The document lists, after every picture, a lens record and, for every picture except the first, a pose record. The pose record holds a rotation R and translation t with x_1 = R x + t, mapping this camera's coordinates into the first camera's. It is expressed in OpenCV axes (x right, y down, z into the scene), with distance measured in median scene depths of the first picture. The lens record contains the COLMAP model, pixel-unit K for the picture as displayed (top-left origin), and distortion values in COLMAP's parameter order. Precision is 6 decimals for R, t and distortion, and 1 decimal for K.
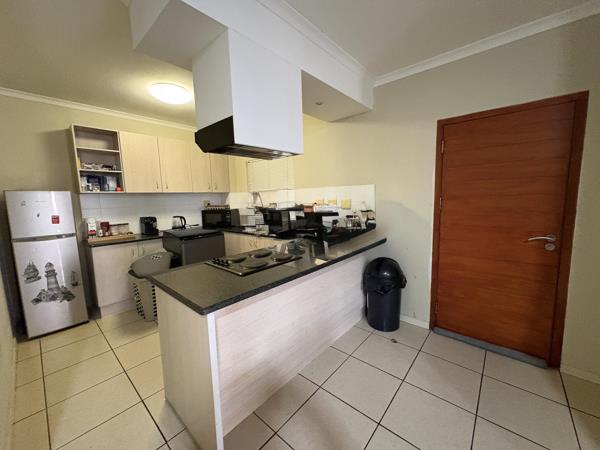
lens RADIAL K [[238.2, 0, 300.4], [0, 238.2, 224.4], [0, 0, 1]] dist [-0.002530, -0.000619]
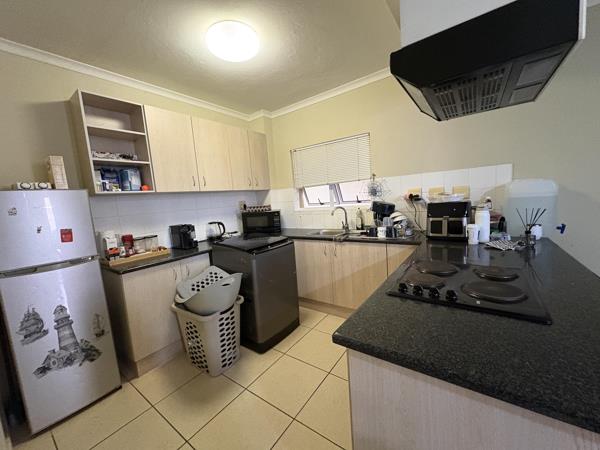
lens RADIAL K [[238.2, 0, 300.0], [0, 238.2, 224.9], [0, 0, 1]] dist [-0.002530, -0.000619]
pose [[0.994666, -0.058129, 0.085212, -0.400011], [0.058718, 0.998265, -0.004422, -0.008090], [-0.084808, 0.009401, 0.996353, 0.275274]]
